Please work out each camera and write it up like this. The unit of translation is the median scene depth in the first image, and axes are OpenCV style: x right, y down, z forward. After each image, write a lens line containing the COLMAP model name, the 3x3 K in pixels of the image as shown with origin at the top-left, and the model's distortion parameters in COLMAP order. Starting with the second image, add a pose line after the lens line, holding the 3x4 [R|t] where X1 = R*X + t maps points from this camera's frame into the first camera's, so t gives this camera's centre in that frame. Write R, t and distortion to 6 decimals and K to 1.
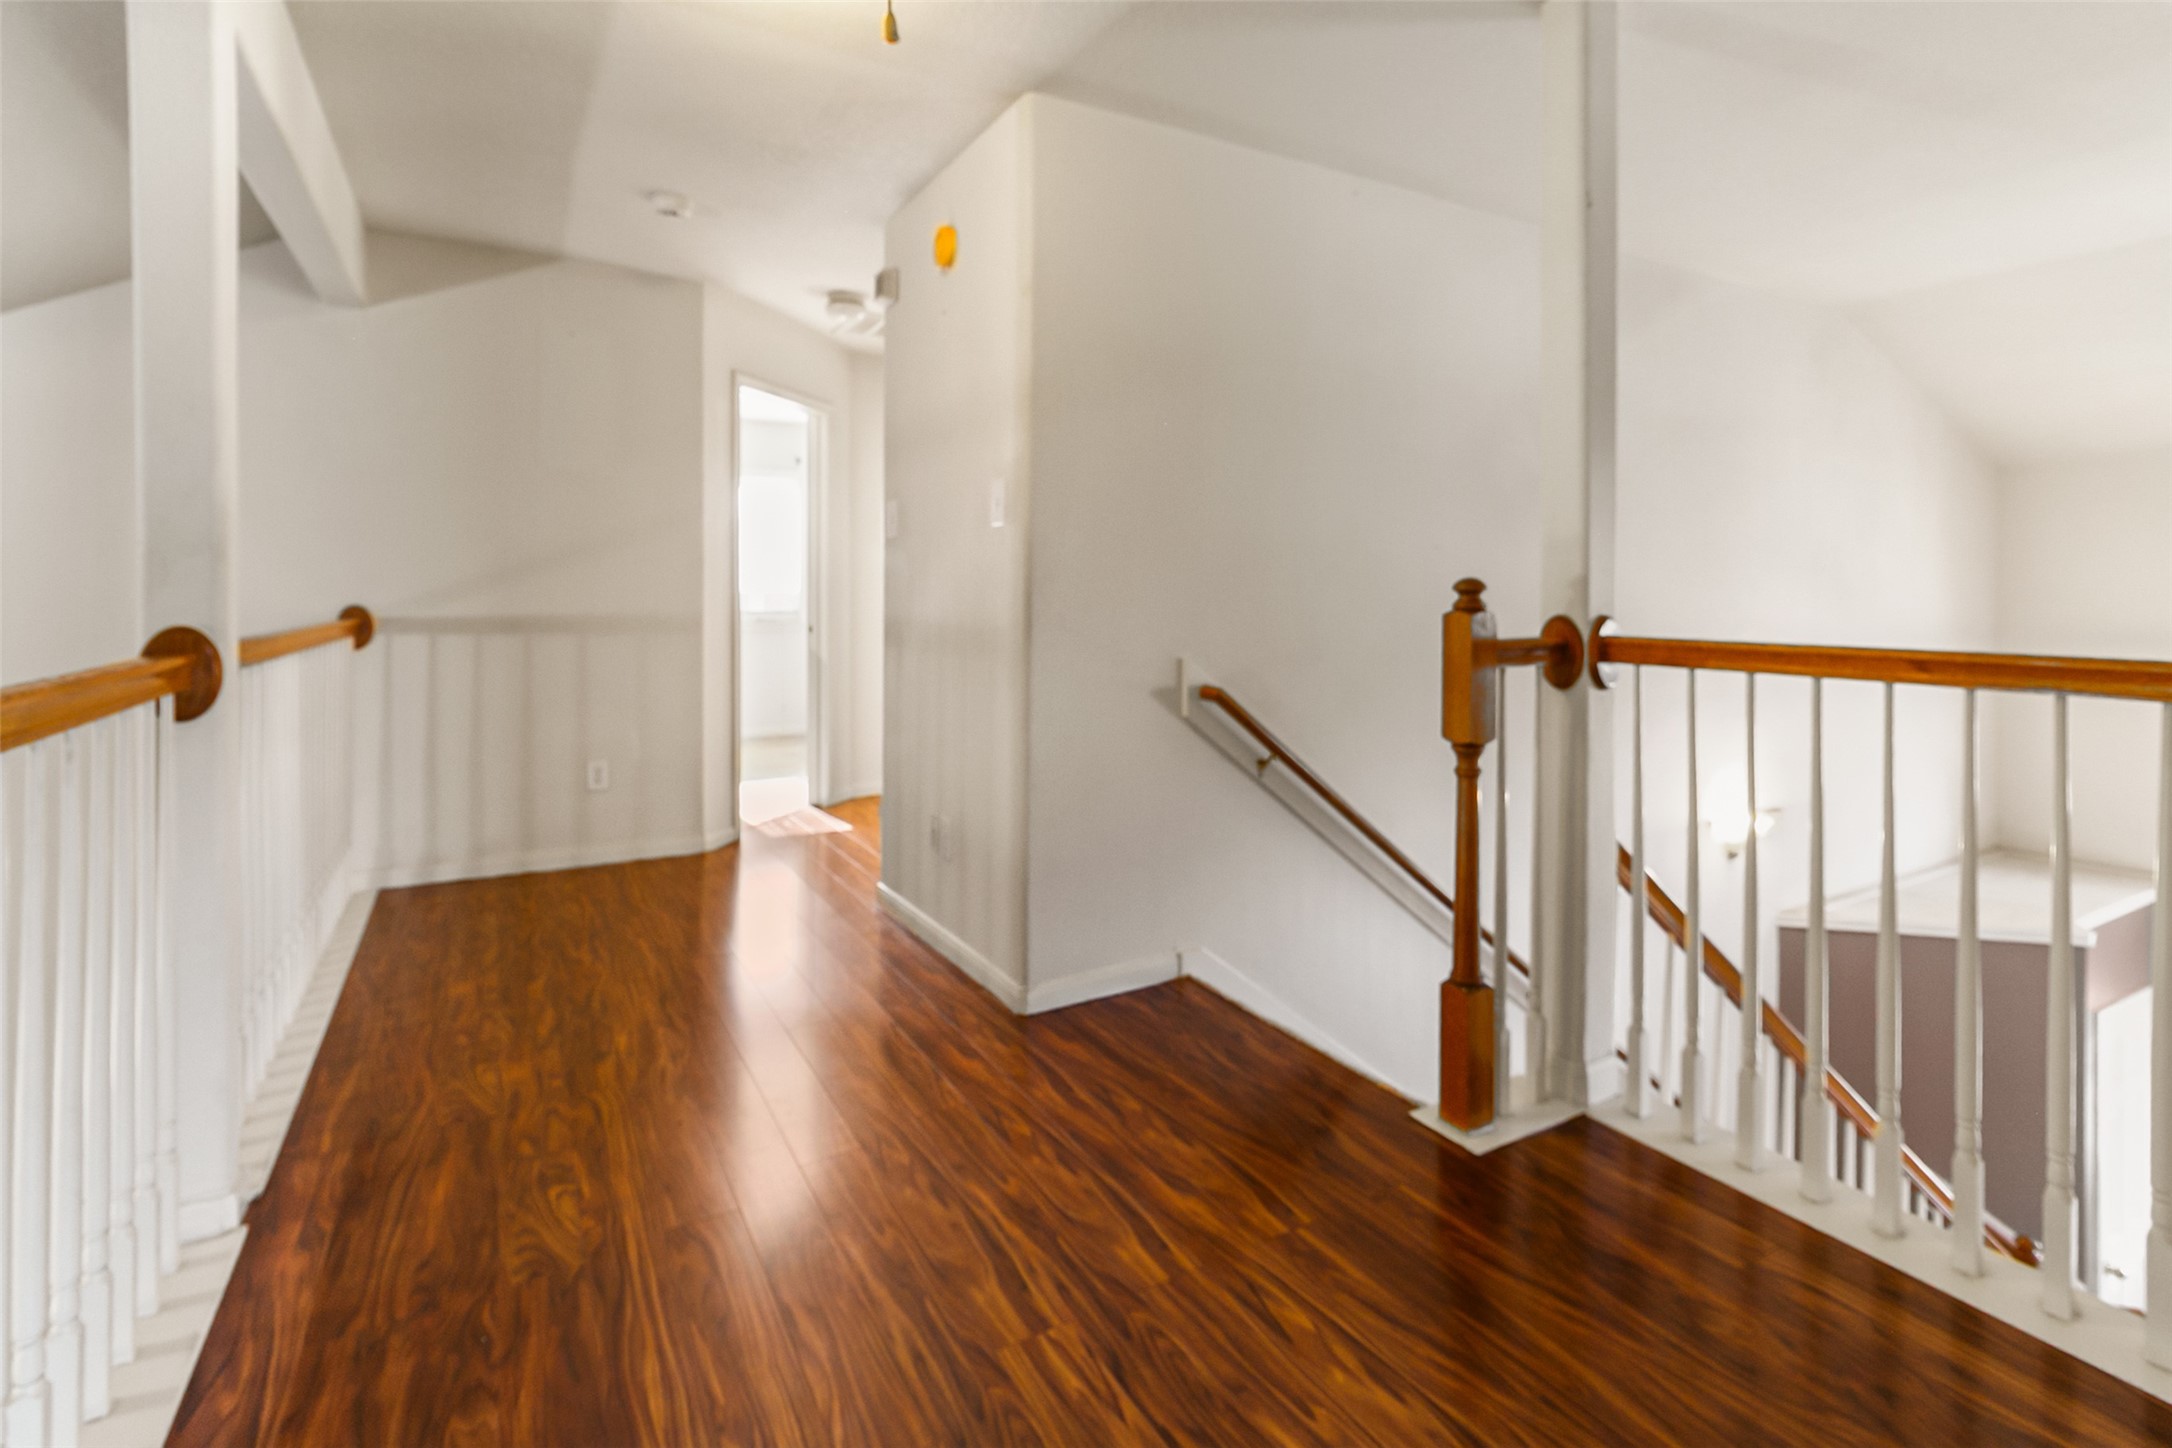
lens RADIAL K [[1016.4, 0, 1089.6], [0, 1016.4, 733.6], [0, 0, 1]] dist [-0.001147, 0.000351]
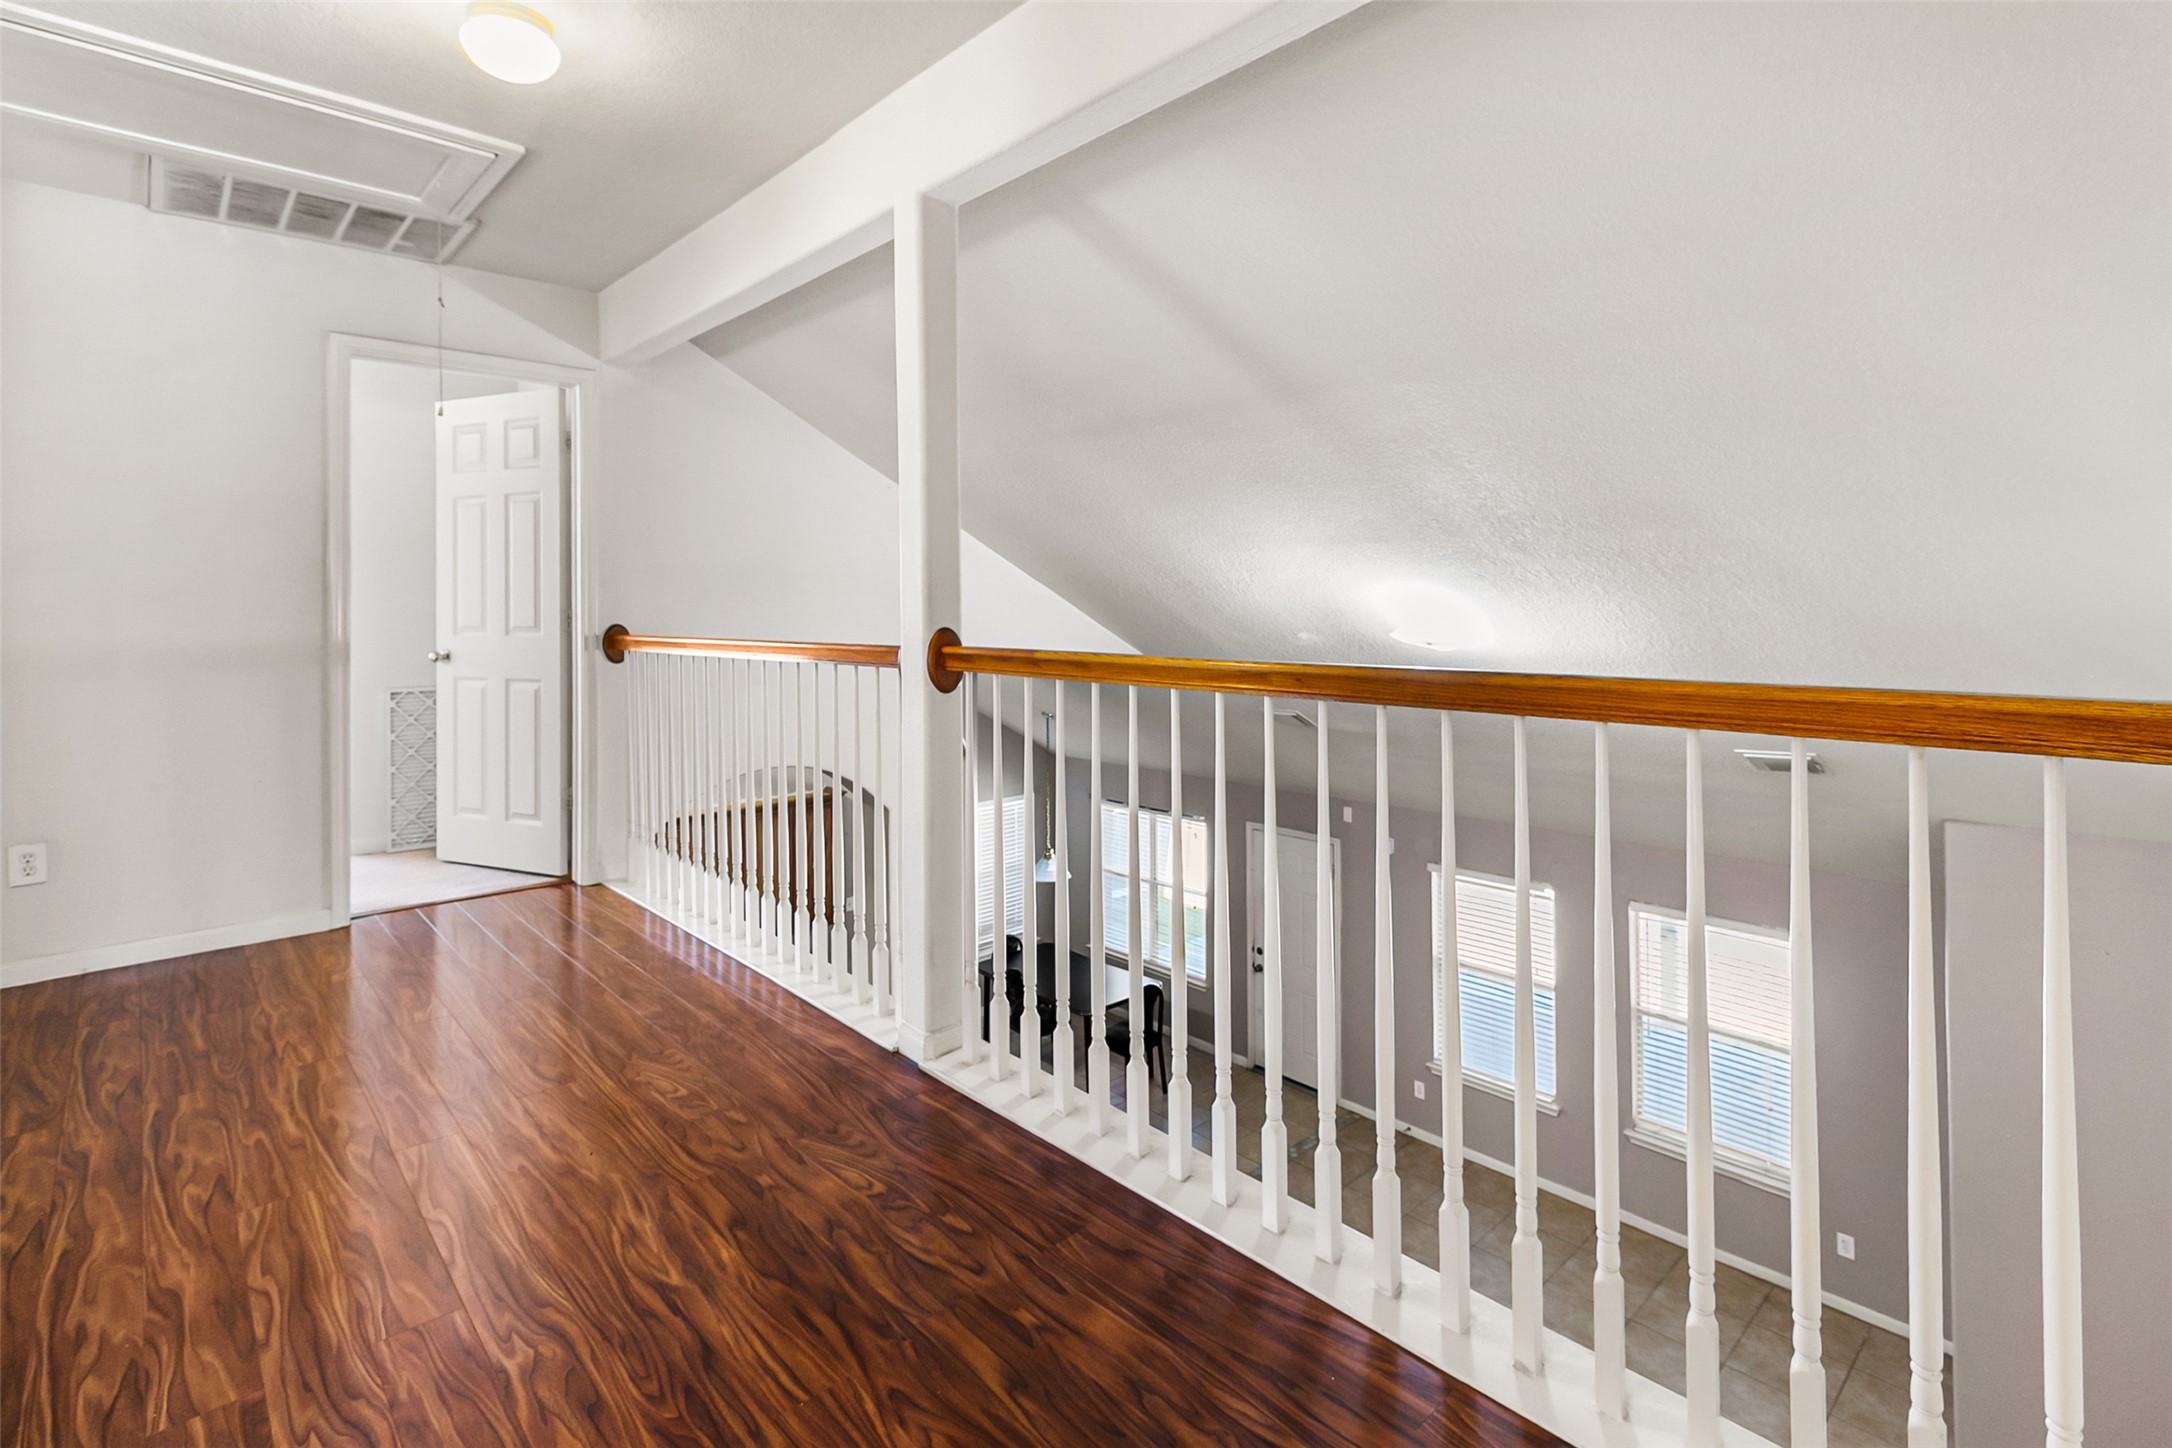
lens RADIAL K [[1016.4, 0, 1089.6], [0, 1016.4, 733.6], [0, 0, 1]] dist [-0.001147, 0.000351]
pose [[-0.973933, 0.032453, -0.224502, -0.716704], [-0.027549, 0.965464, 0.259075, -0.297621], [0.225157, 0.258506, -0.939404, 2.081668]]
